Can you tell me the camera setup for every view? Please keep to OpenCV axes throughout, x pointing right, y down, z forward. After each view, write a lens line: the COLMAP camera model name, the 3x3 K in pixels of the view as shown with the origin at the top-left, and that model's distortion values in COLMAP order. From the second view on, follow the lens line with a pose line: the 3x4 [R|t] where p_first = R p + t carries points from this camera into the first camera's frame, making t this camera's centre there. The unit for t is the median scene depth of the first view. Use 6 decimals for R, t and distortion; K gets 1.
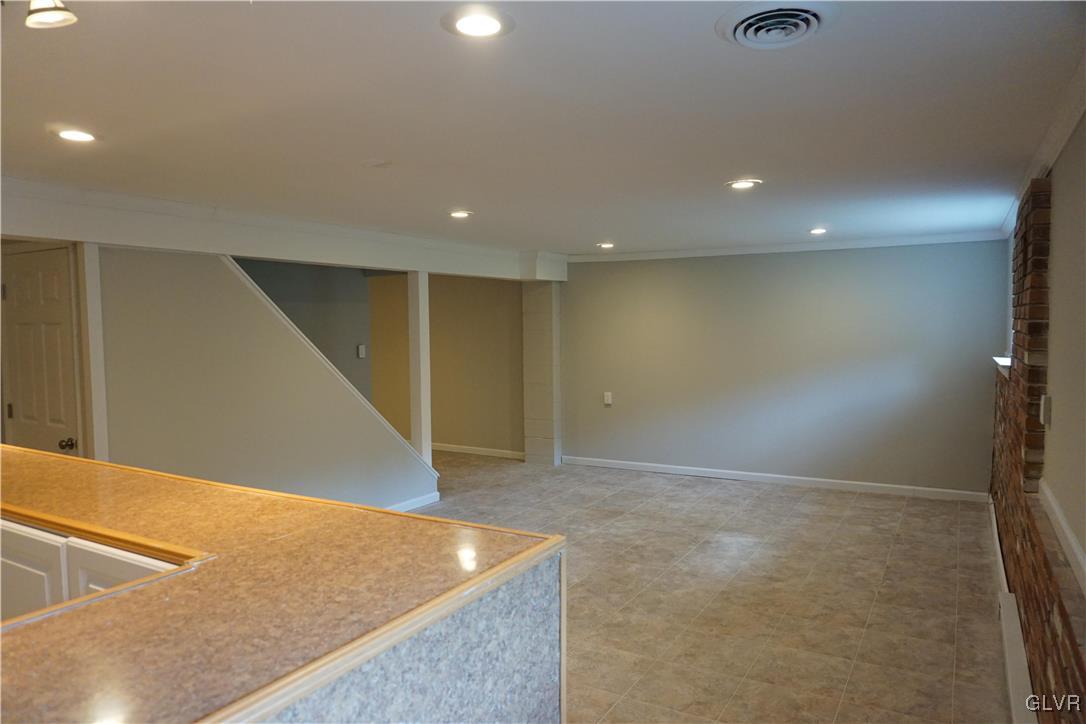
lens RADIAL K [[719.9, 0, 541.0], [0, 719.9, 365.5], [0, 0, 1]] dist [-0.050911, 0.034197]
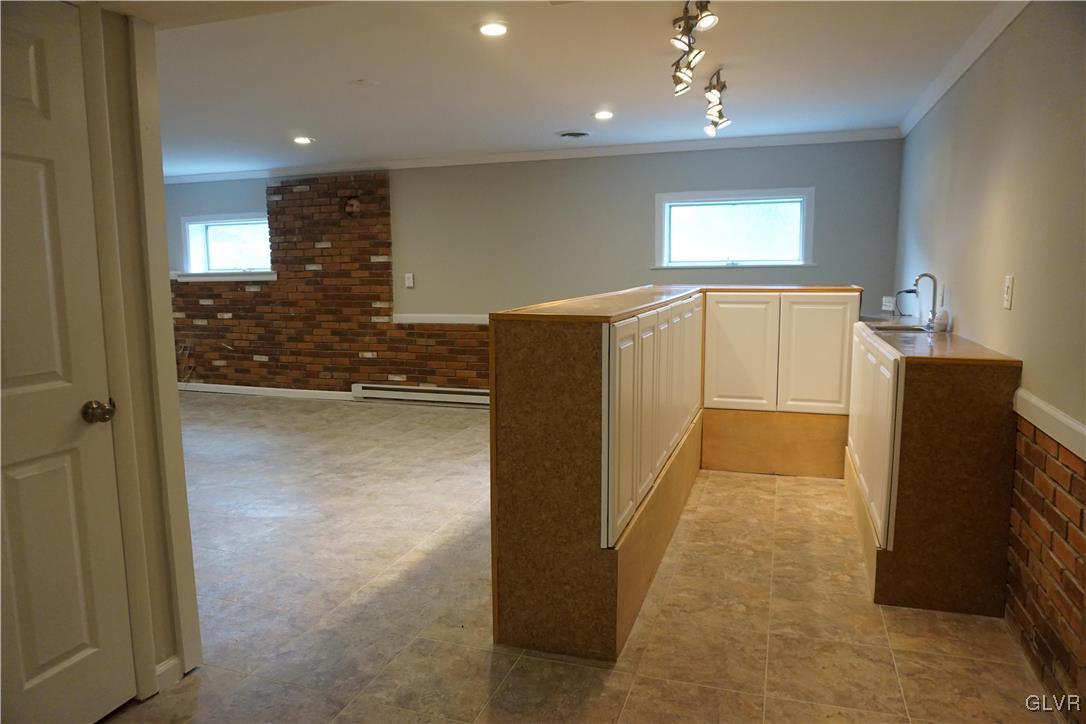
lens RADIAL K [[719.9, 0, 541.0], [0, 719.9, 365.5], [0, 0, 1]] dist [-0.050911, 0.034197]
pose [[-0.206288, -0.120012, 0.971104, -1.105767], [0.068632, 0.988231, 0.136707, 0.031327], [-0.976081, 0.094850, -0.195623, 0.722576]]
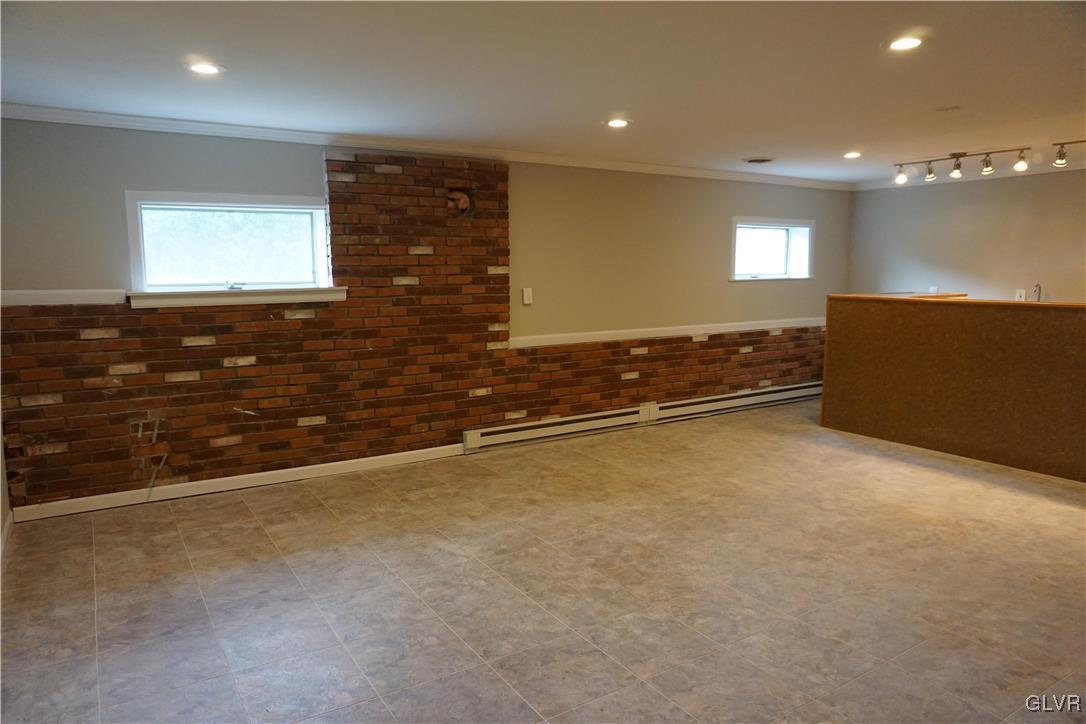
lens RADIAL K [[719.9, 0, 541.0], [0, 719.9, 365.5], [0, 0, 1]] dist [-0.050911, 0.034197]
pose [[-0.892236, -0.044086, 0.449413, -0.127901], [0.041194, 0.983127, 0.178225, -0.065726], [-0.449687, 0.177532, -0.875365, 1.831031]]
